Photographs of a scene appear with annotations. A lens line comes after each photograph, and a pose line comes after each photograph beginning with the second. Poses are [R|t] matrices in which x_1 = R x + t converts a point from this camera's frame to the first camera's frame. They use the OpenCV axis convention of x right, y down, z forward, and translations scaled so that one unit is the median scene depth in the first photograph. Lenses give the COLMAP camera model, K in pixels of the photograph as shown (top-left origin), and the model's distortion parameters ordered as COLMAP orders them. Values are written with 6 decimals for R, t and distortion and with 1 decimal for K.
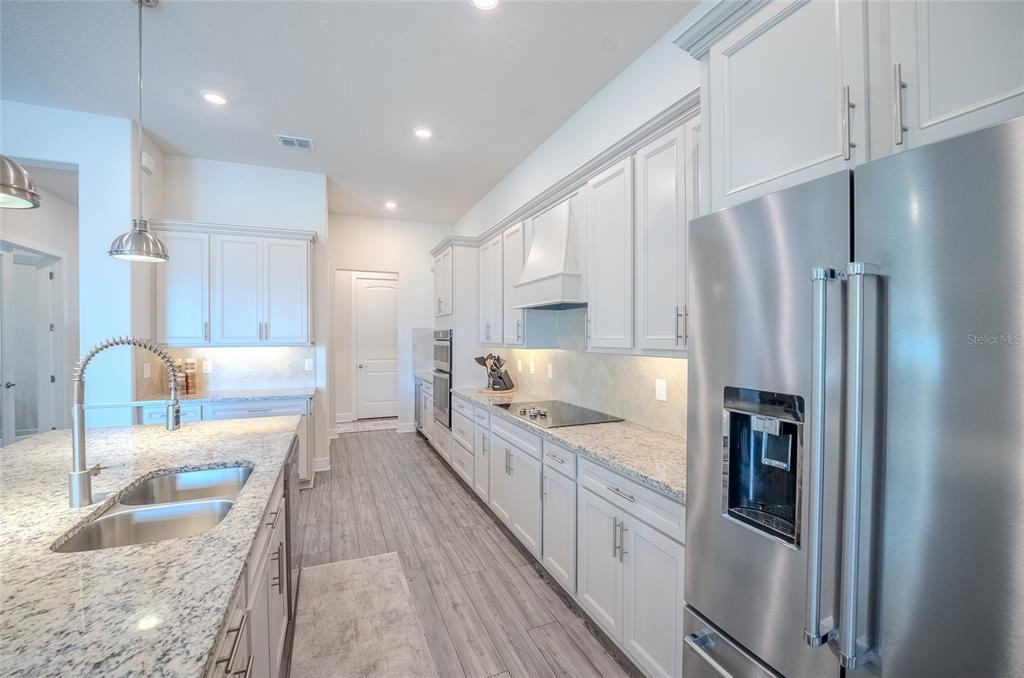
lens RADIAL K [[417.1, 0, 511.1], [0, 417.1, 339.8], [0, 0, 1]] dist [0.001386, -0.000006]
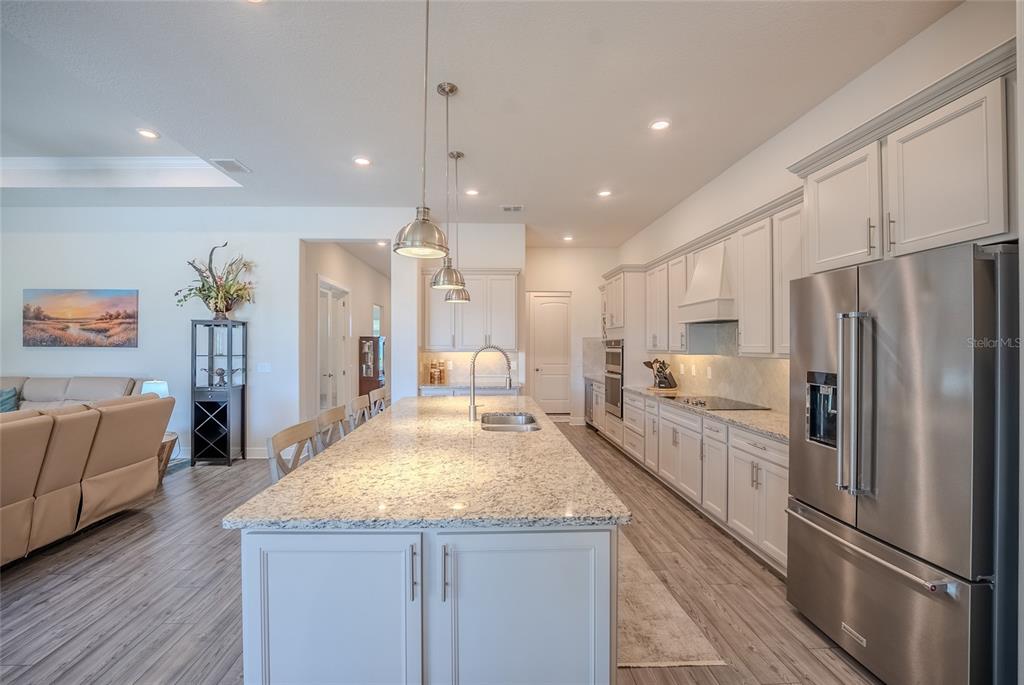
lens RADIAL K [[420.4, 0, 507.0], [0, 420.4, 342.9], [0, 0, 1]] dist [-0.024524, 0.001316]
pose [[0.934504, -0.001212, -0.355951, -0.027443], [-0.003195, 0.999925, -0.011792, 0.003170], [0.355939, 0.012157, 0.934430, -0.397275]]
